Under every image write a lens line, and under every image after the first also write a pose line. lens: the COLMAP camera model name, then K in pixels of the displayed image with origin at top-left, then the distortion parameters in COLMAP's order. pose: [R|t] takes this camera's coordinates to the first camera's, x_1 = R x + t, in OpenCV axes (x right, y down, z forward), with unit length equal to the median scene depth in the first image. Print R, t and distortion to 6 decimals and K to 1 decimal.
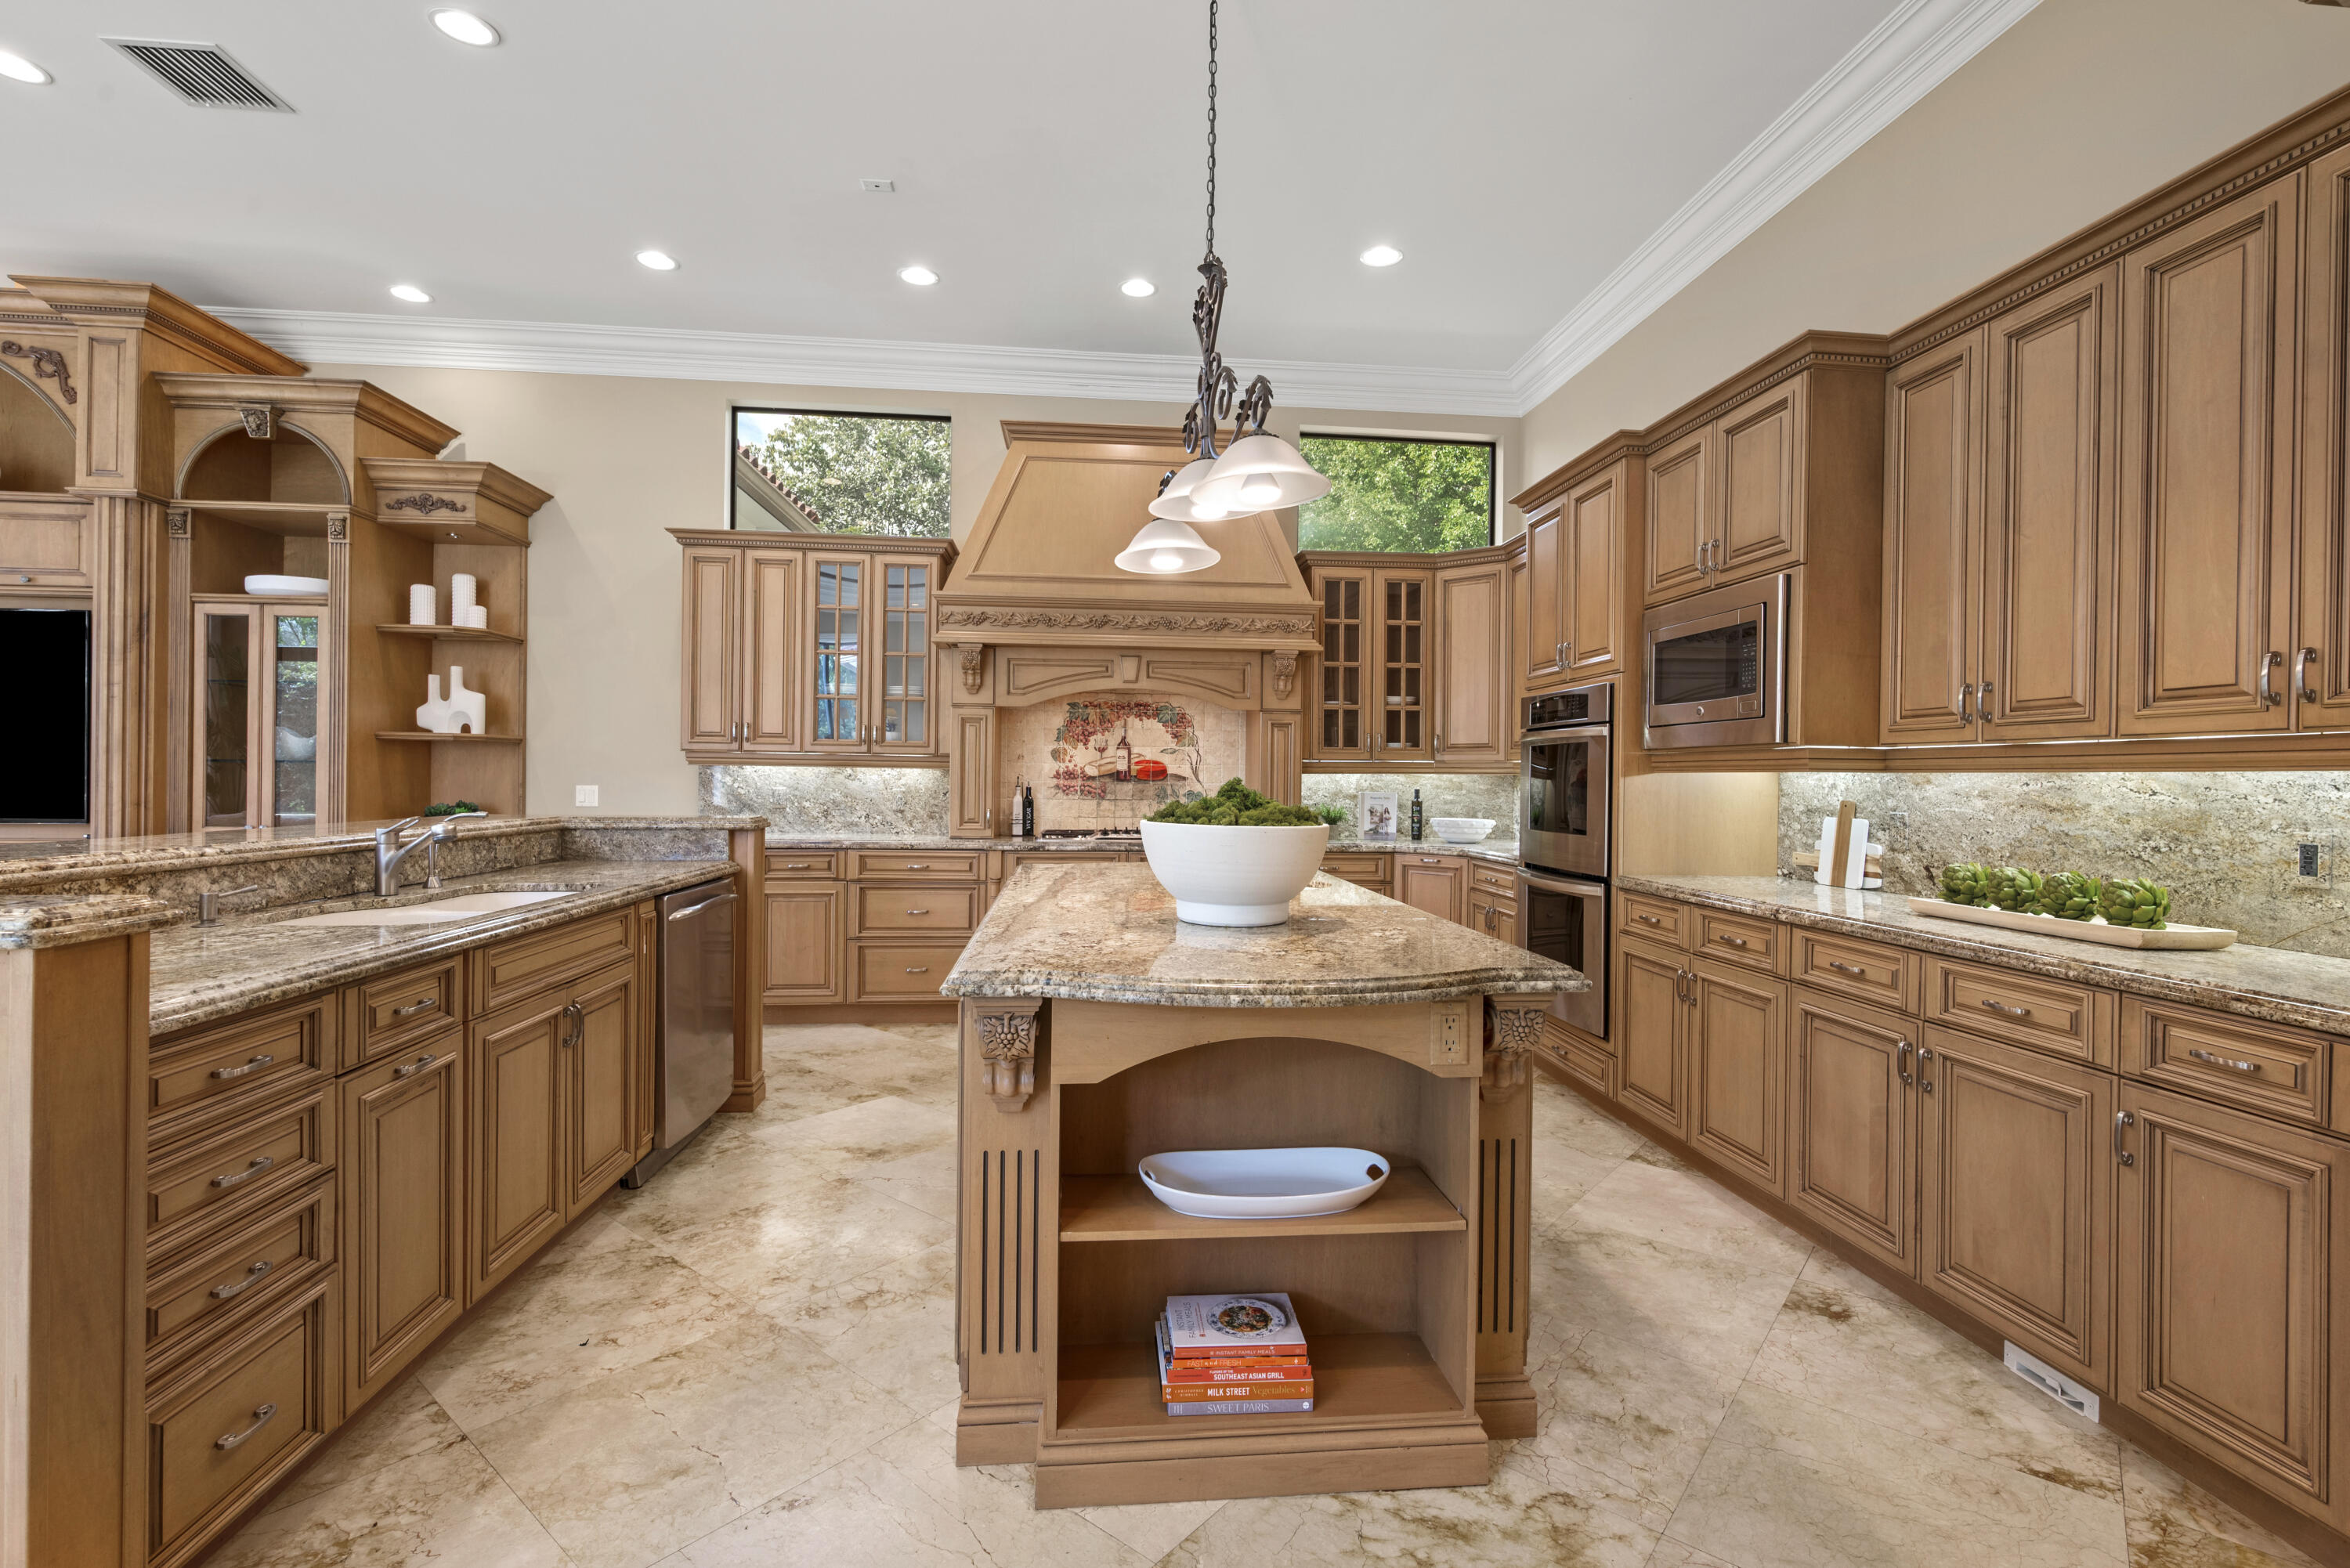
lens RADIAL K [[1067.8, 0, 1174.5], [0, 1067.8, 781.4], [0, 0, 1]] dist [-0.000731, 0.000047]
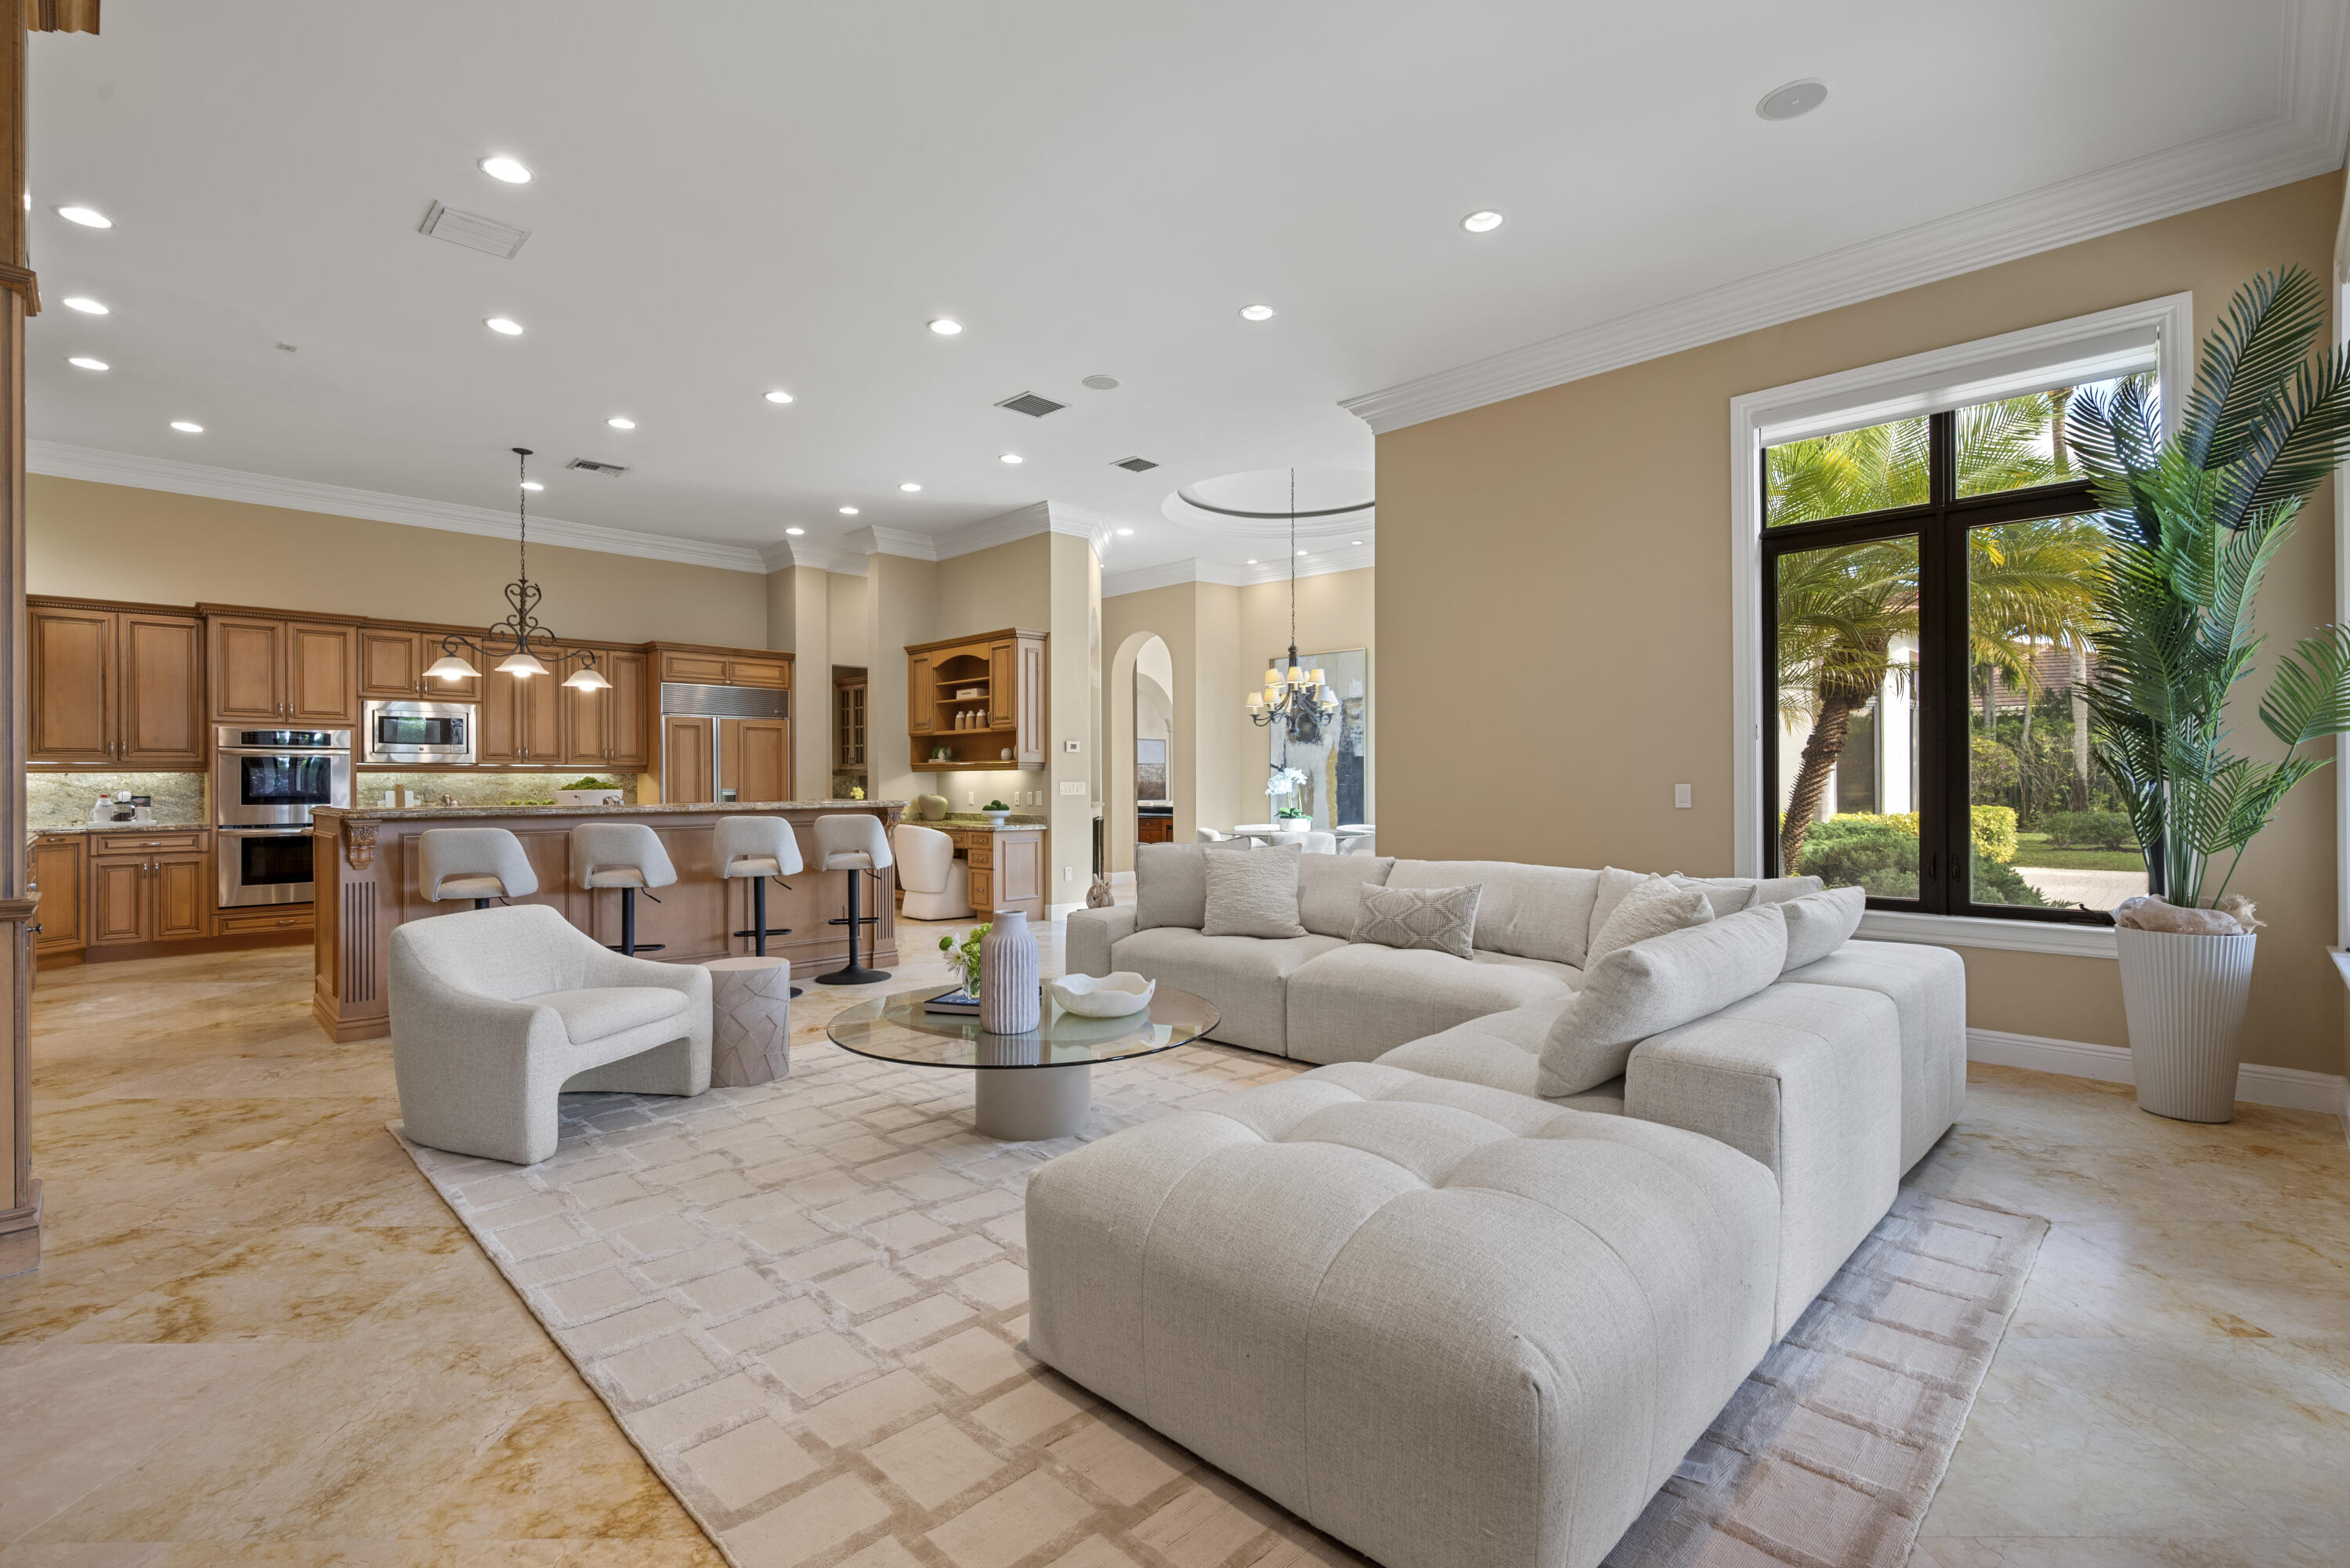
lens RADIAL K [[1067.8, 0, 1174.6], [0, 1067.8, 778.3], [0, 0, 1]] dist [-0.000731, 0.000047]
pose [[-0.637380, -0.007117, 0.770517, -1.787036], [0.000053, 0.999957, 0.009280, -0.013332], [-0.770550, 0.005956, -0.637352, 0.859146]]
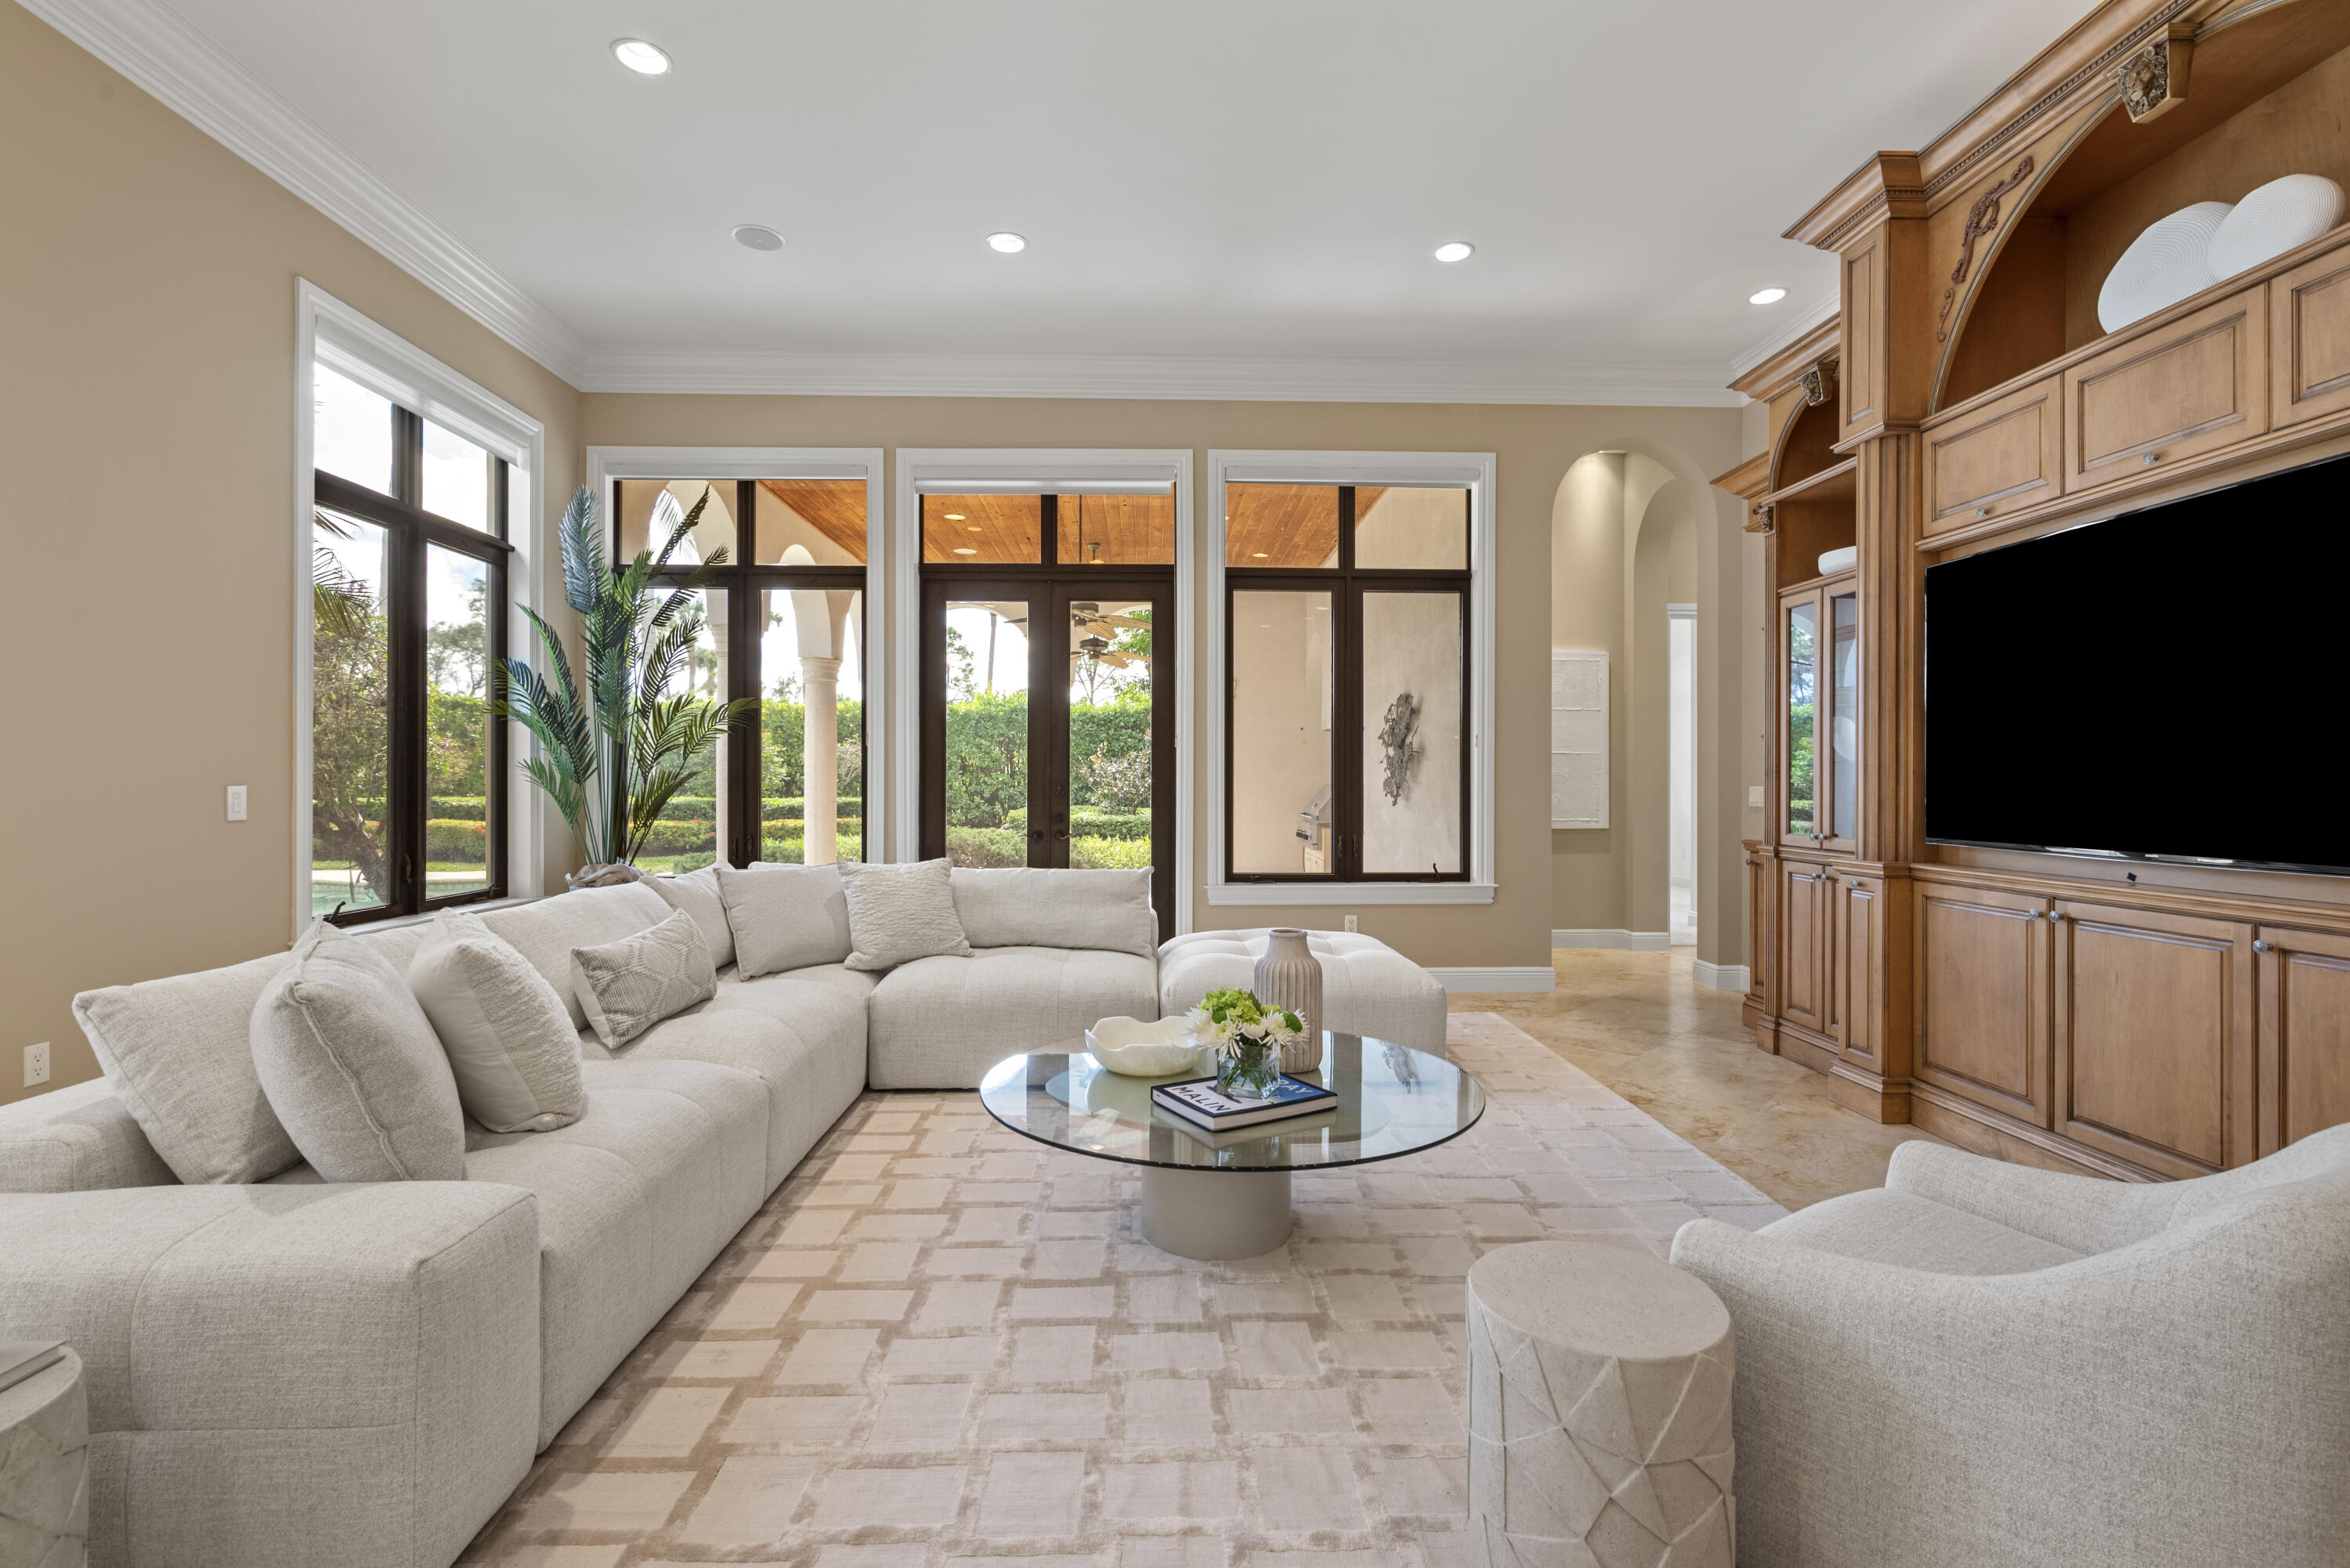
lens RADIAL K [[1067.8, 0, 1179.4], [0, 1067.8, 779.3], [0, 0, 1]] dist [-0.000731, 0.000047]
pose [[-0.062518, -0.013245, -0.997956, -0.552887], [-0.006902, 0.999894, -0.012838, 0.004260], [0.998020, 0.006085, -0.062603, 0.468493]]
